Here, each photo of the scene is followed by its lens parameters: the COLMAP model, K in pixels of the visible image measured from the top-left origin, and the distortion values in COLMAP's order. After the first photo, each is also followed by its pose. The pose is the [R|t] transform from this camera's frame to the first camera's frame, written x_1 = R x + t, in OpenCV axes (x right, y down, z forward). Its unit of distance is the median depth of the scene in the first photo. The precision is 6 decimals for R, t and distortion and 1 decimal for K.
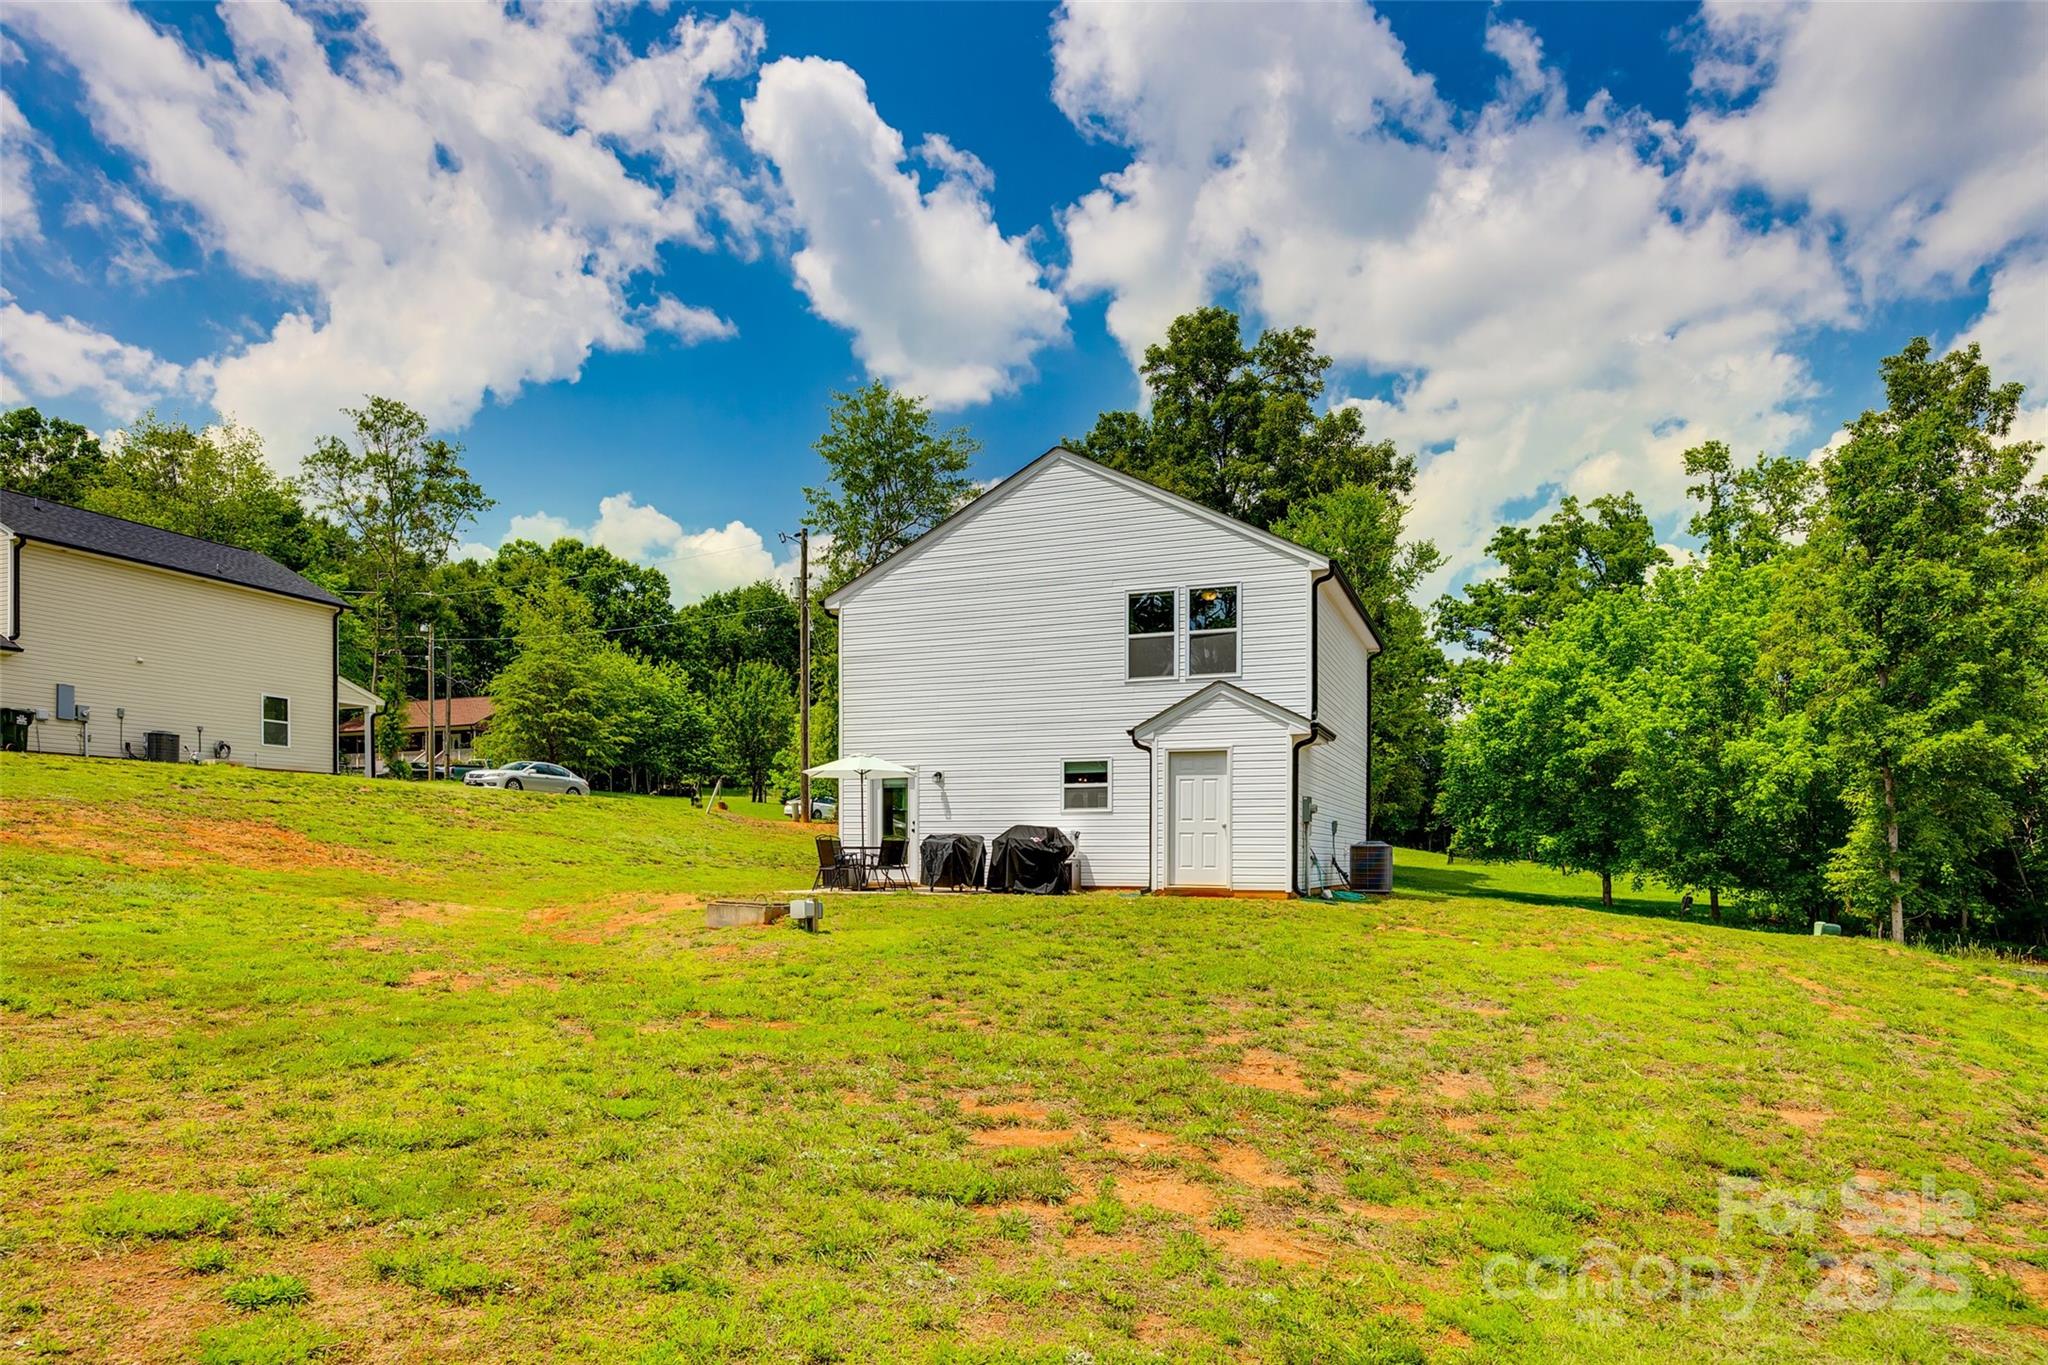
lens RADIAL K [[2262.7, 0, 1024.3], [0, 2262.7, 808.2], [0, 0, 1]] dist [-0.008765, -0.026536]
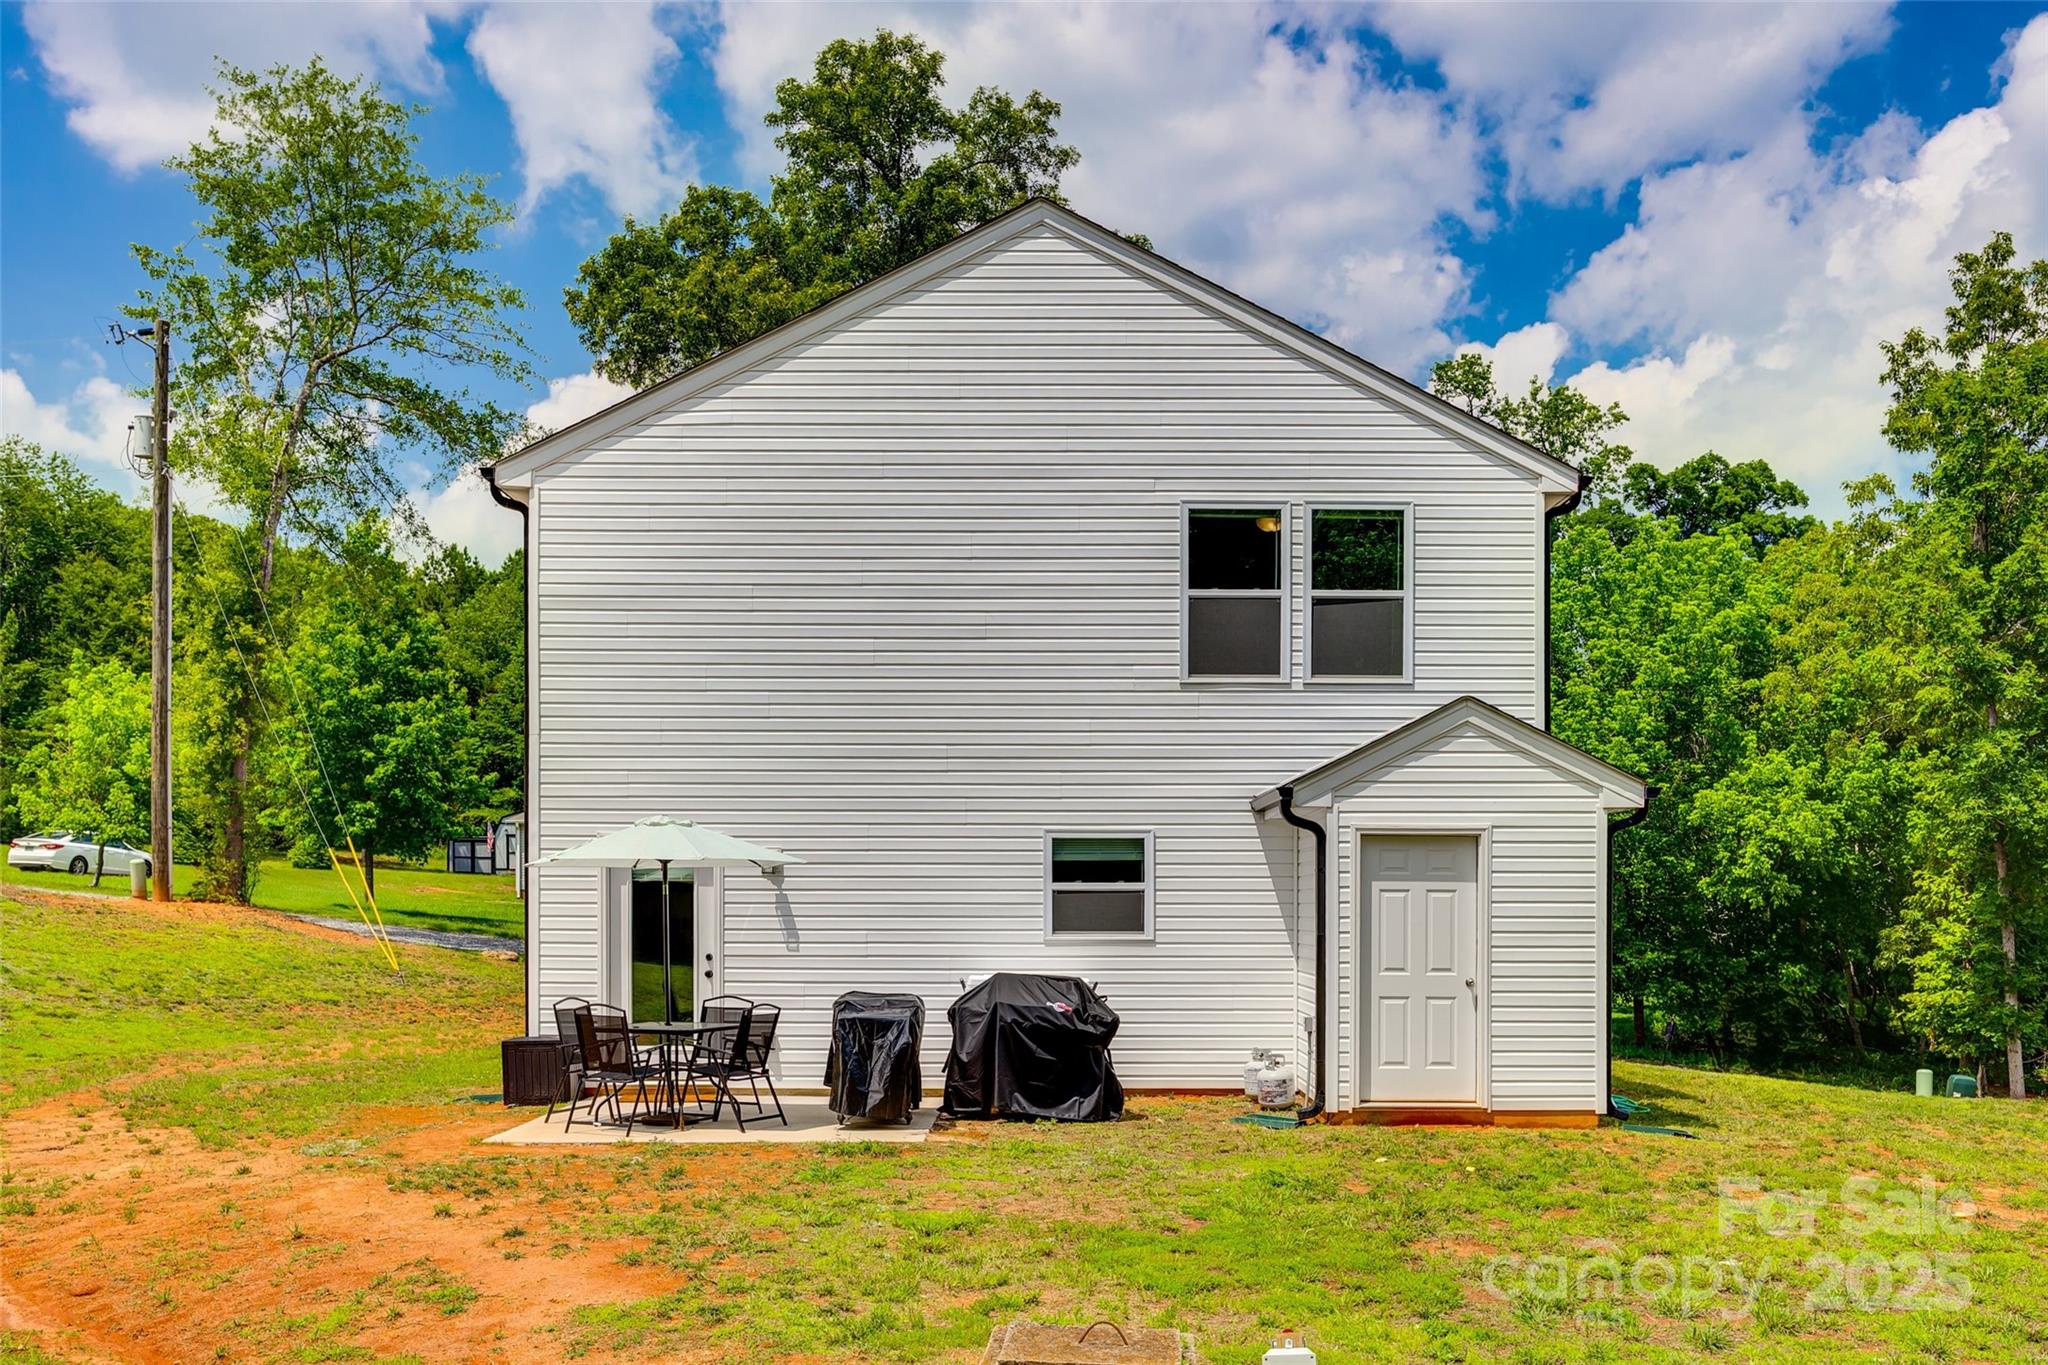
lens RADIAL K [[2262.7, 0, 1024.3], [0, 2262.7, 808.2], [0, 0, 1]] dist [-0.008765, -0.026536]
pose [[0.853783, 0.010354, 0.520527, -0.247577], [-0.024422, 0.999498, 0.020175, -0.037113], [-0.520057, -0.029937, 0.853607, 0.586654]]
